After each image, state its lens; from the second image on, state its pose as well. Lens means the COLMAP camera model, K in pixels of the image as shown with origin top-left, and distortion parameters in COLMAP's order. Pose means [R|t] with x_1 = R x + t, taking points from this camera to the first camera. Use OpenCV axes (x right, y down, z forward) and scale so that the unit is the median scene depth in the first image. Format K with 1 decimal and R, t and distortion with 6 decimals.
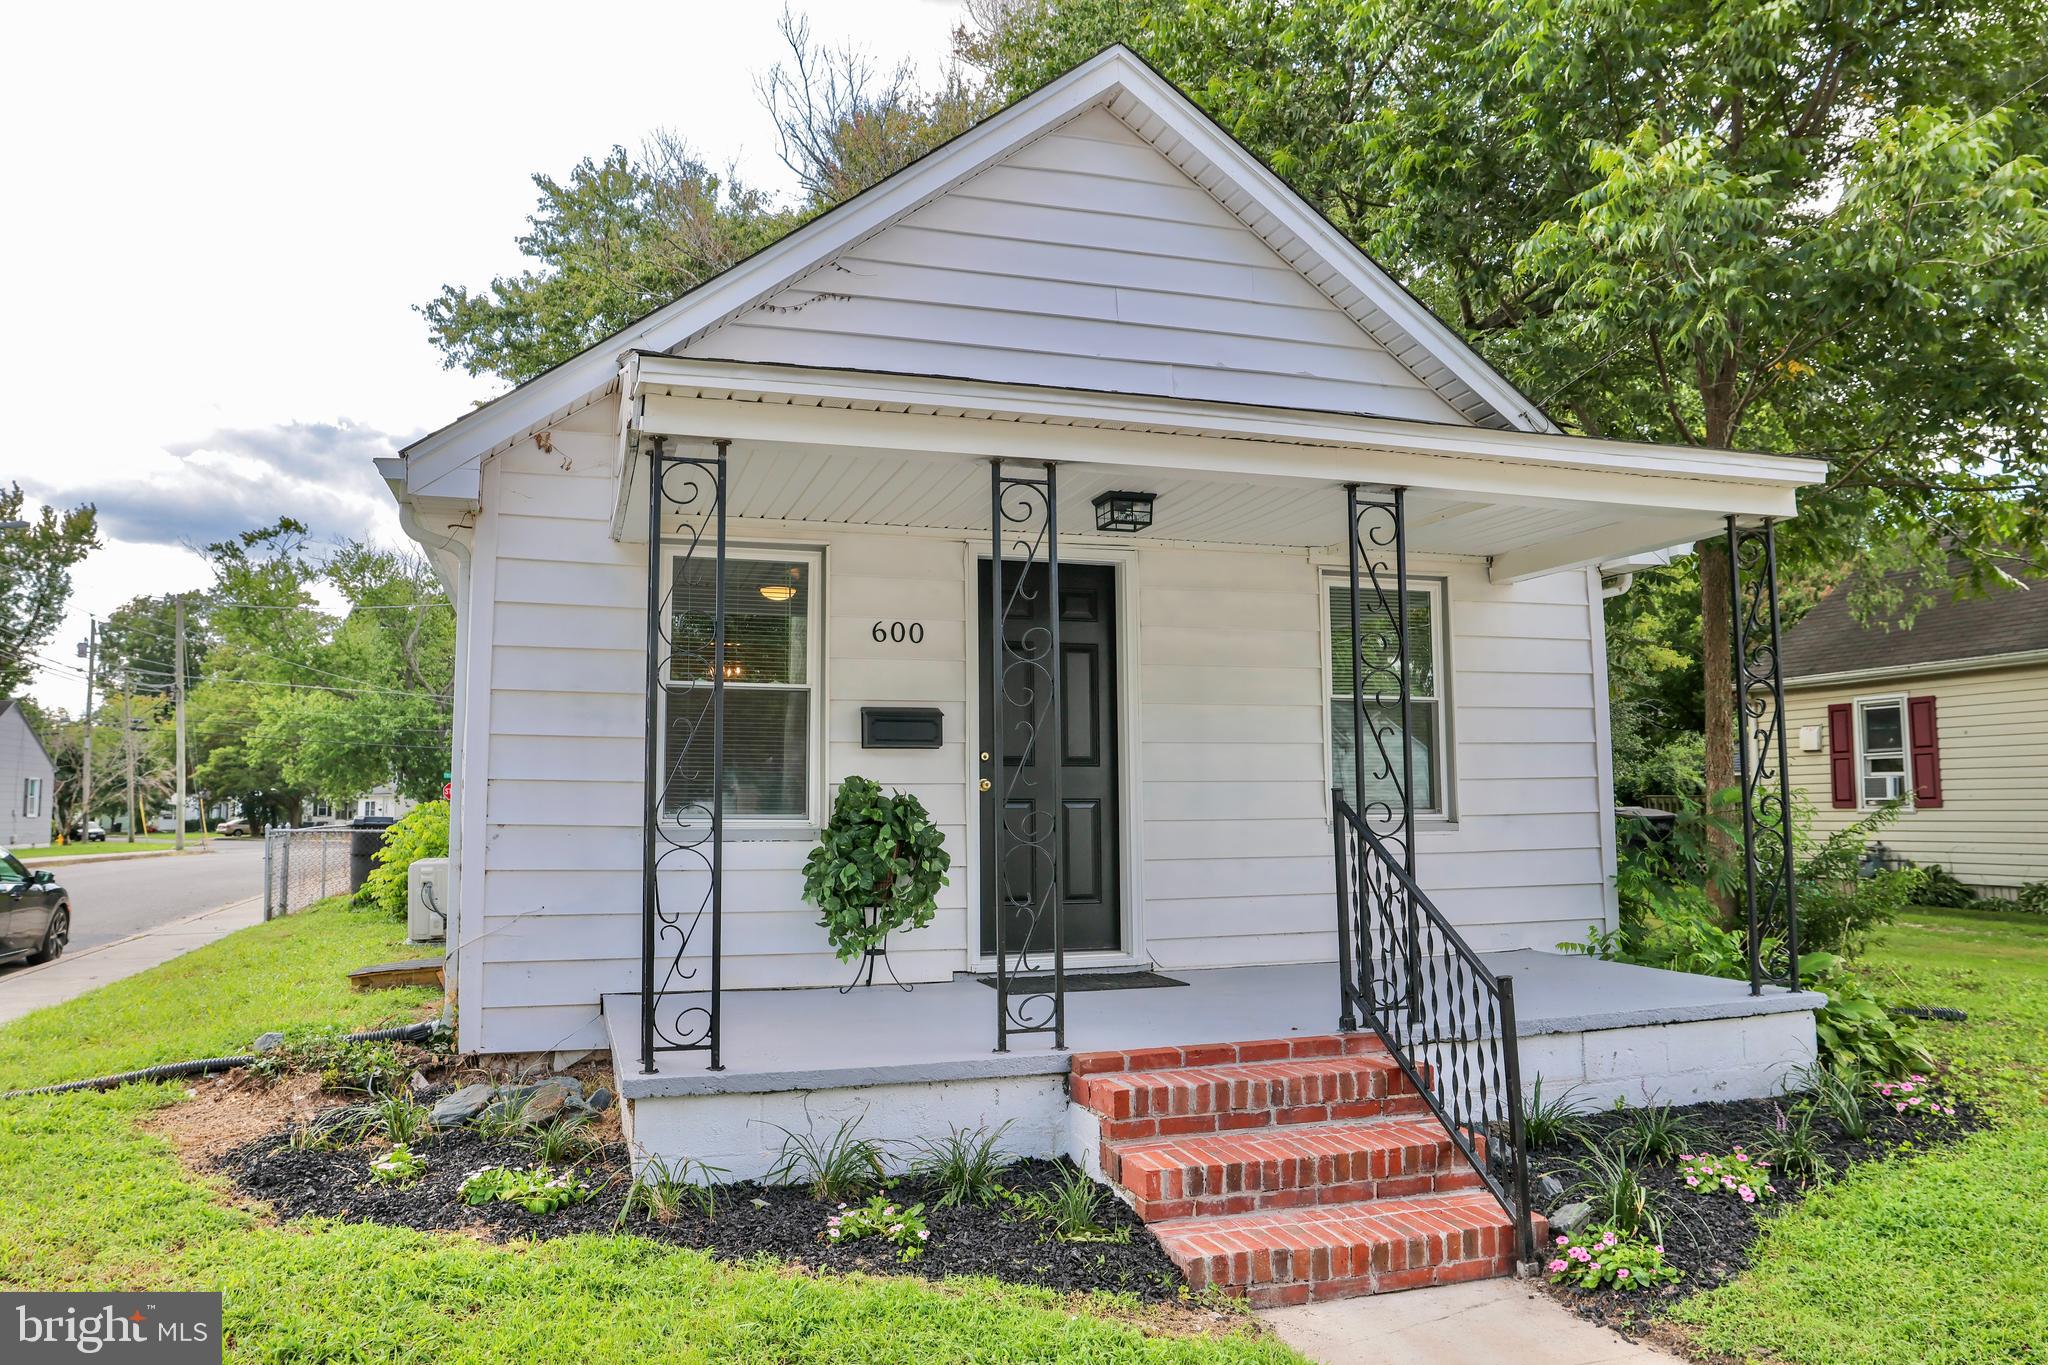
lens RADIAL K [[1422.2, 0, 1036.1], [0, 1422.2, 680.6], [0, 0, 1]] dist [-0.051490, 0.025907]
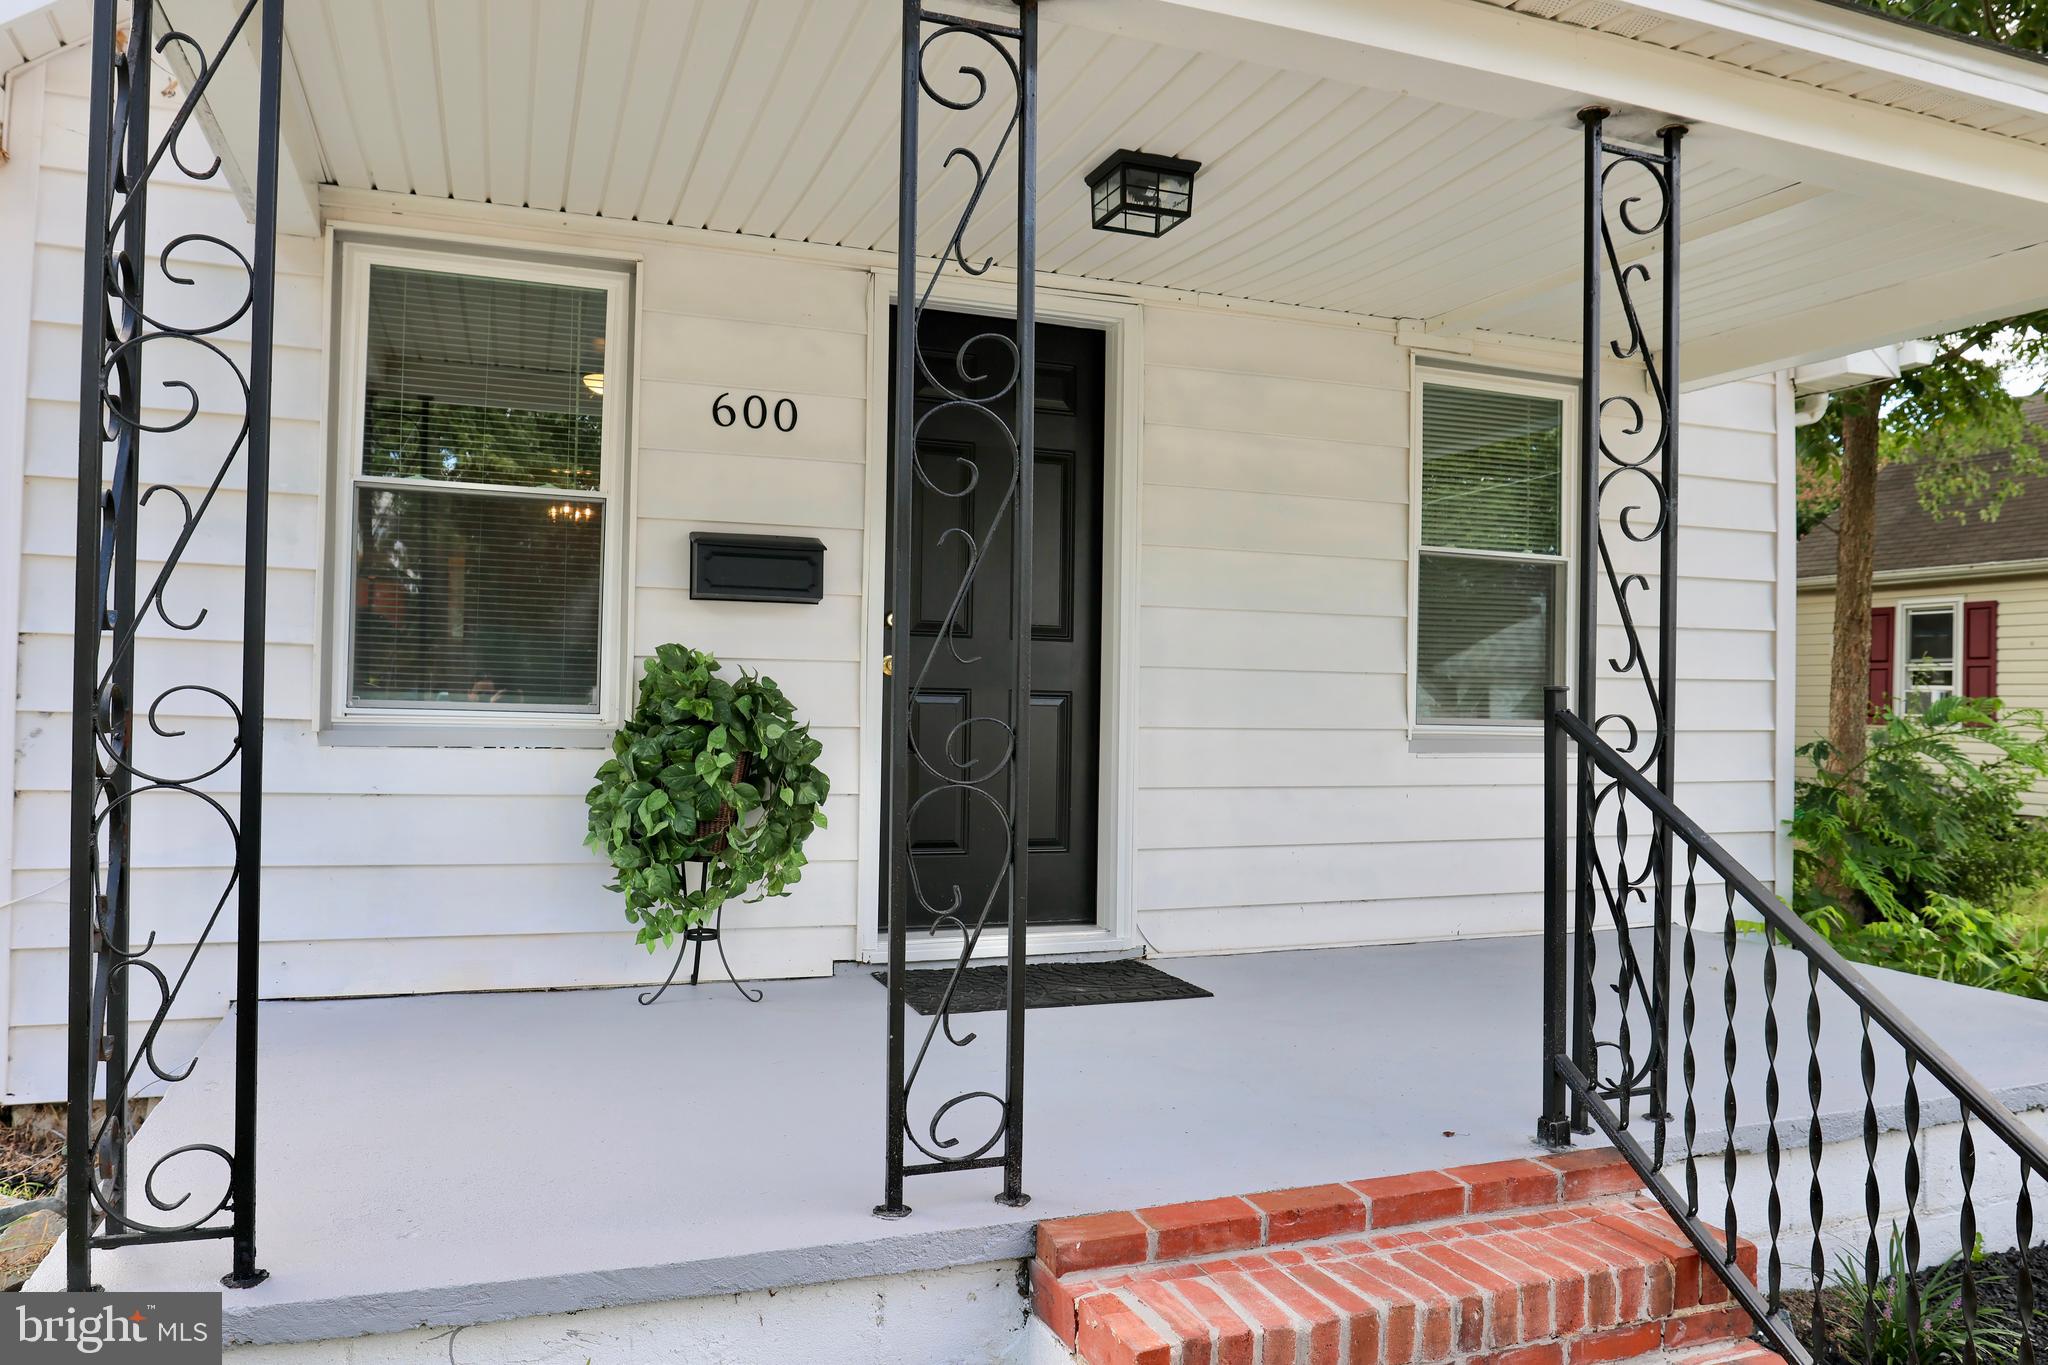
lens RADIAL K [[1422.2, 0, 1025.9], [0, 1422.2, 695.8], [0, 0, 1]] dist [-0.051490, 0.025907]
pose [[0.998778, 0.026803, 0.041515, -0.002662], [-0.030373, 0.995666, 0.087905, 0.031966], [-0.038979, -0.089059, 0.995263, 0.397468]]
